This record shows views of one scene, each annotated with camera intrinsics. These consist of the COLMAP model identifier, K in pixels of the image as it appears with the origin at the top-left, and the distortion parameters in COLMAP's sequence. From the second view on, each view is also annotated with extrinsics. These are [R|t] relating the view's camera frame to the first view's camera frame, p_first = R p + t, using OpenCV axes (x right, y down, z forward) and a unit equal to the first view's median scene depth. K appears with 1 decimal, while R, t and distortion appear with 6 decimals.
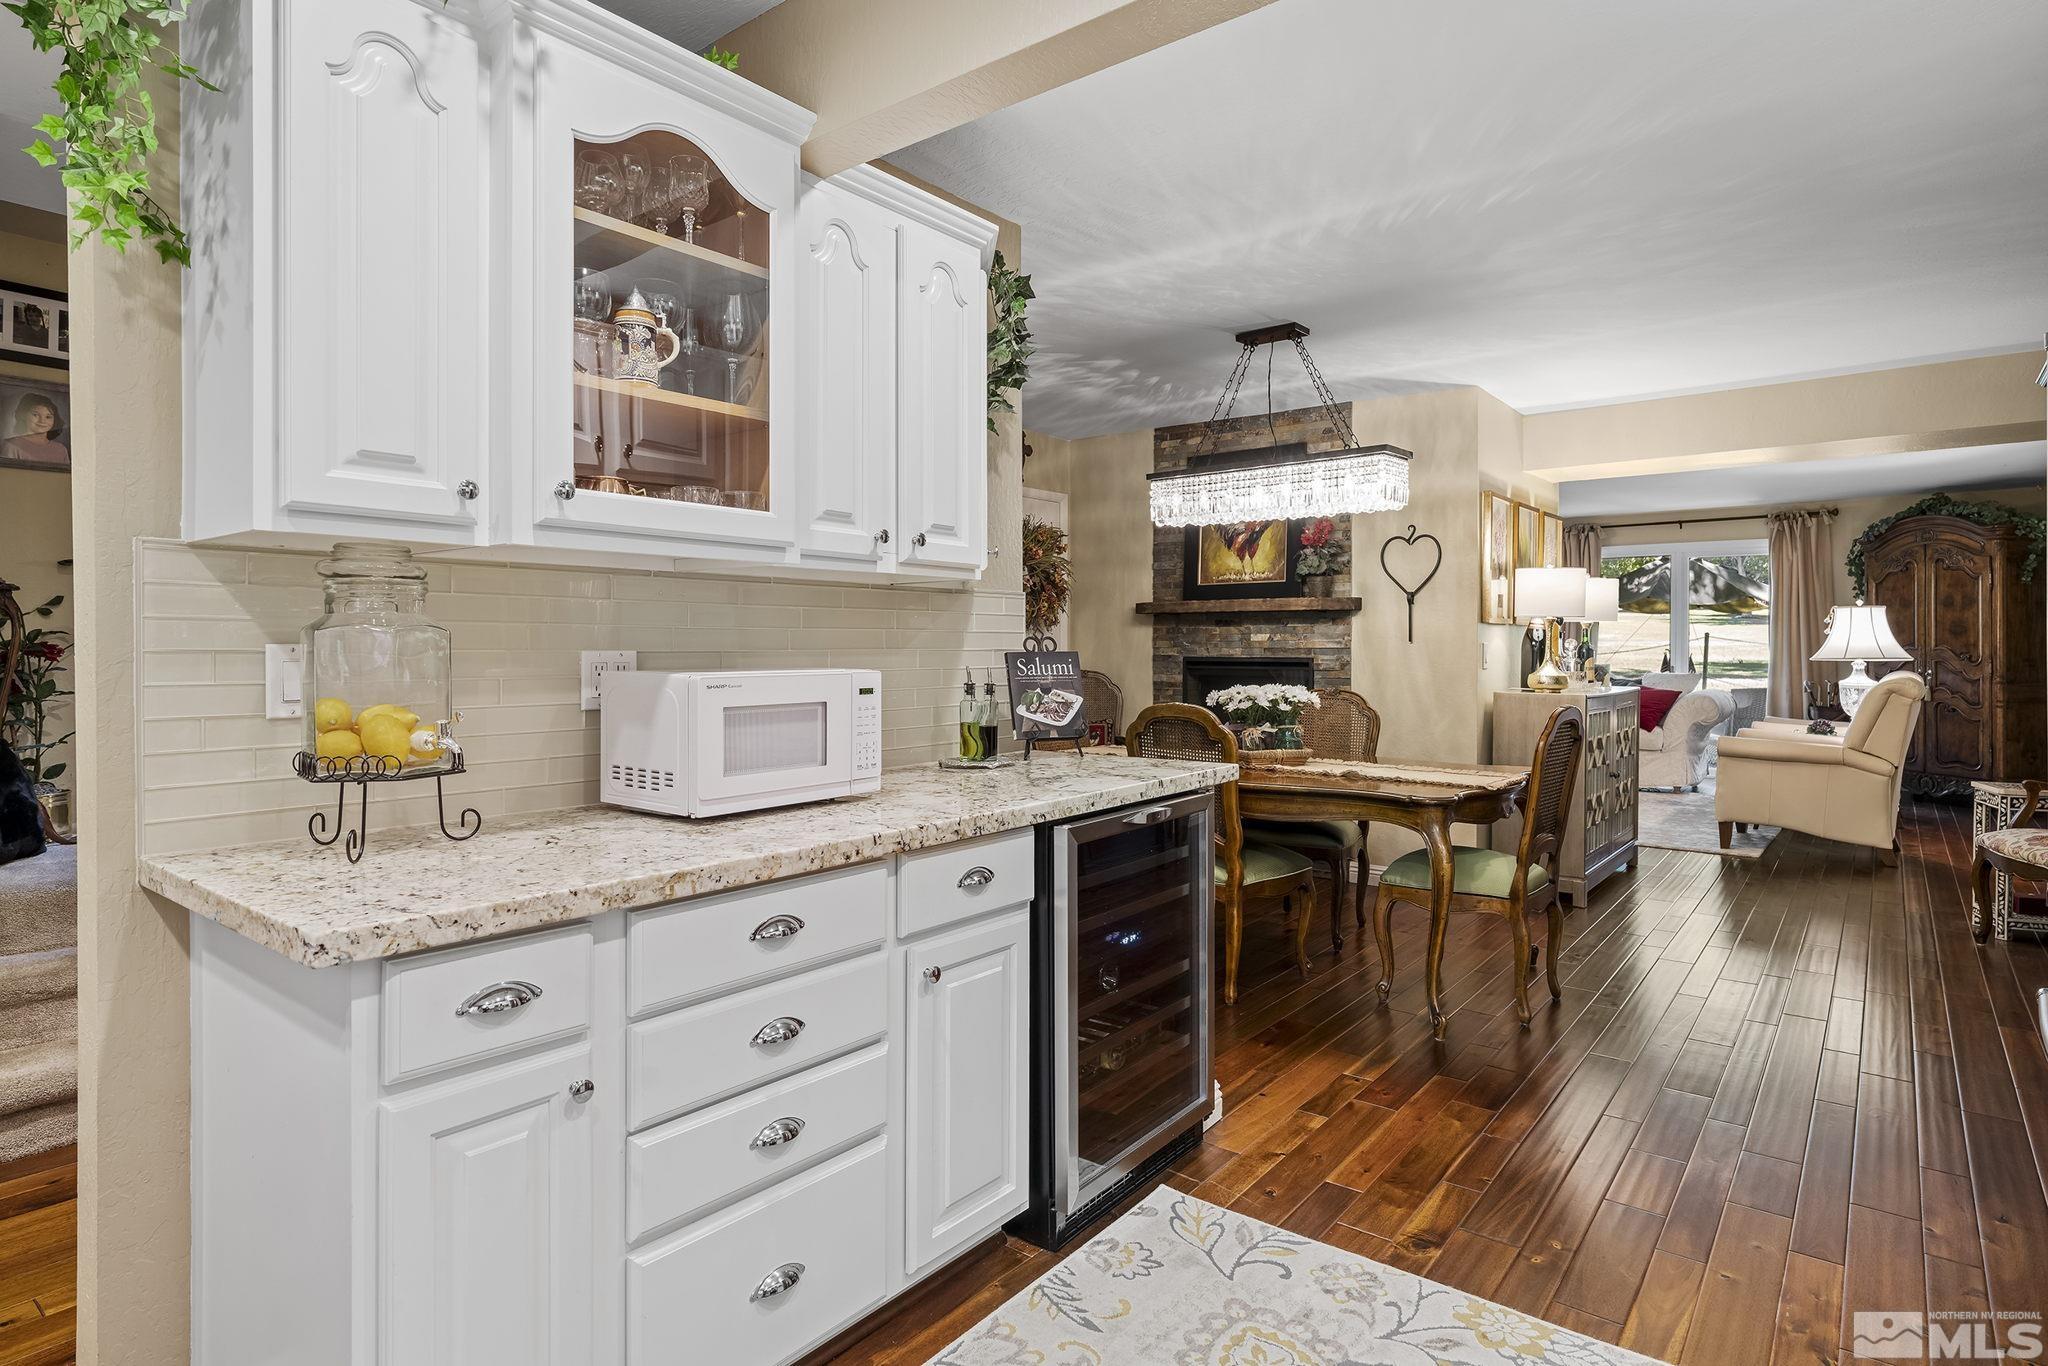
lens RADIAL K [[1113.7, 0, 1026.3], [0, 1113.7, 652.8], [0, 0, 1]] dist [0.000295, 0.002794]
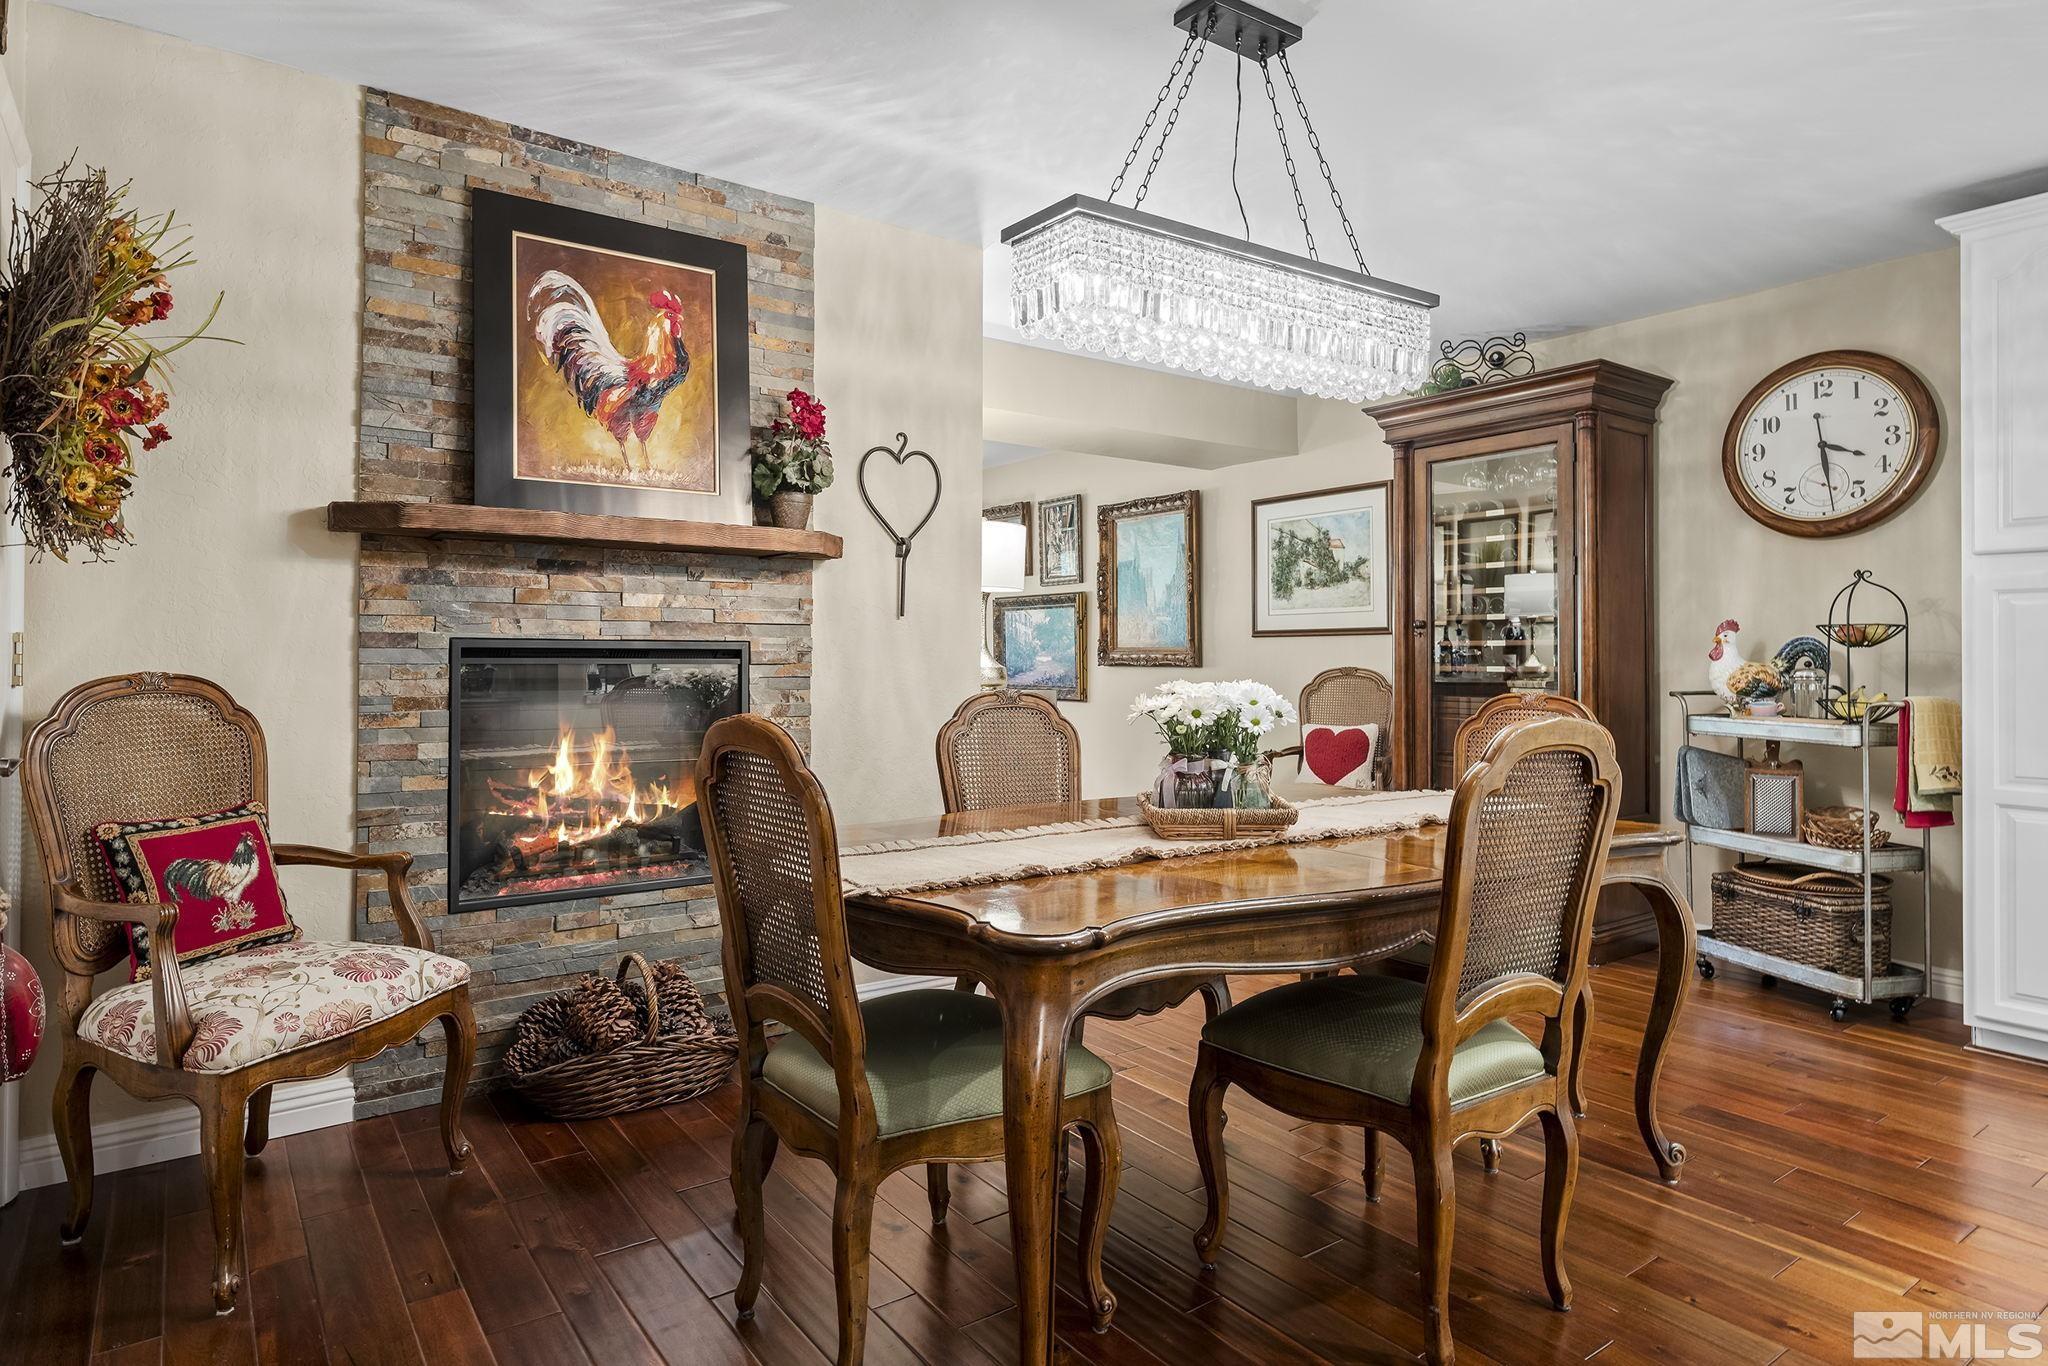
lens RADIAL K [[1179.3, 0, 1026.0], [0, 1179.3, 642.2], [0, 0, 1]] dist [0.004880, -0.000564]
pose [[0.258948, 0.010310, 0.965836, -0.255902], [0.000081, 0.999943, -0.010696, 0.010883], [-0.965891, 0.002848, 0.258932, 0.685135]]
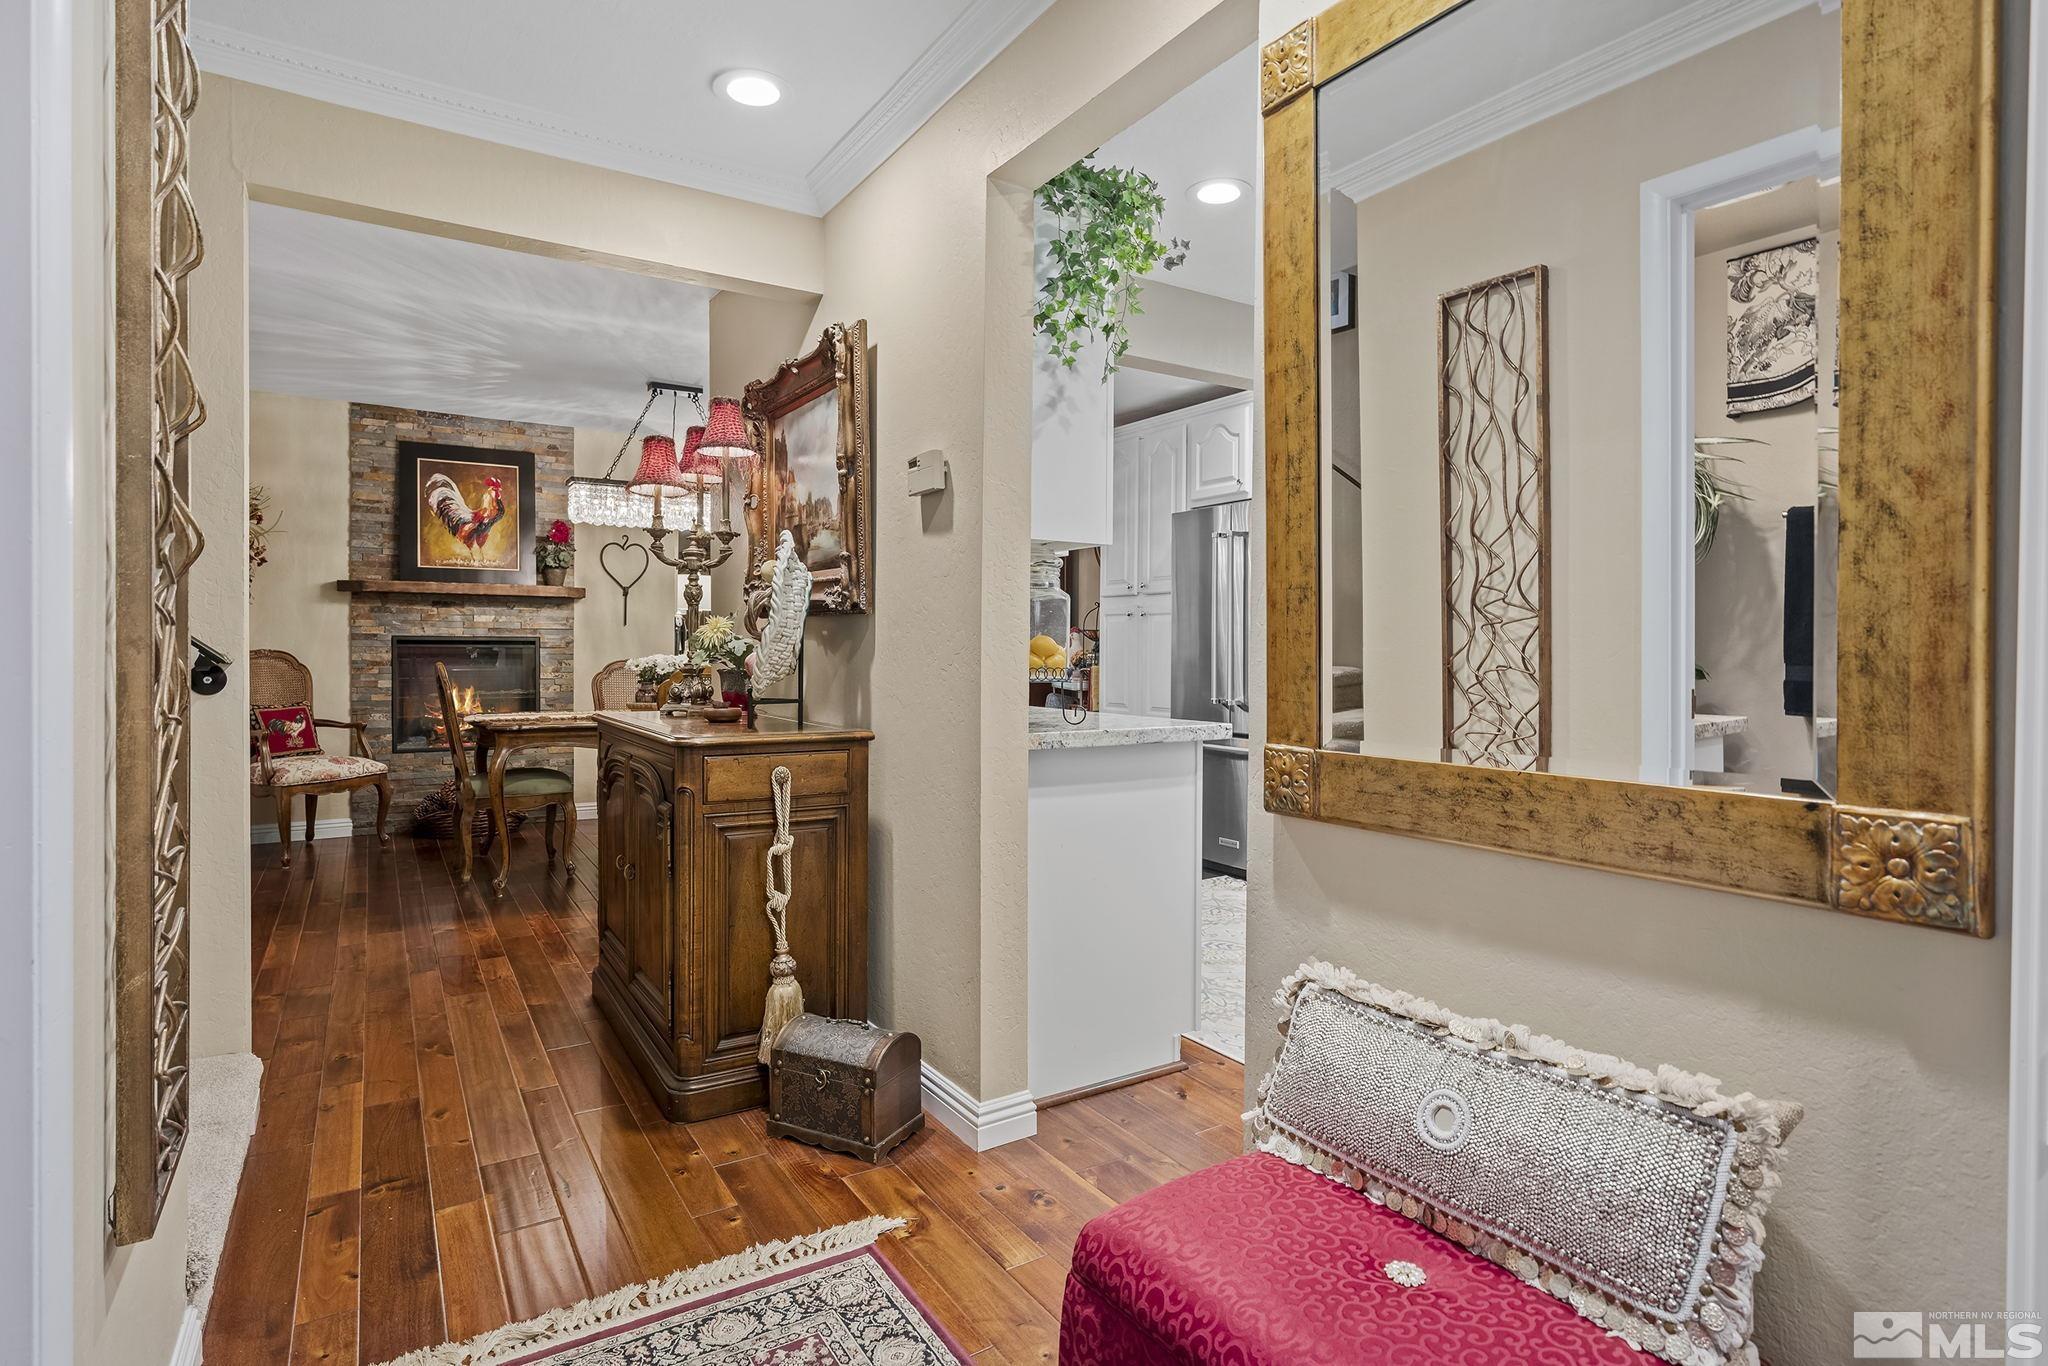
lens RADIAL K [[1054.4, 0, 1023.2], [0, 1054.4, 668.4], [0, 0, 1]] dist [-0.005036, -0.000151]
pose [[0.324483, -0.018950, 0.945702, -0.602546], [-0.003291, 0.999771, 0.021163, 0.011894], [-0.945886, -0.009979, 0.324346, 0.146432]]
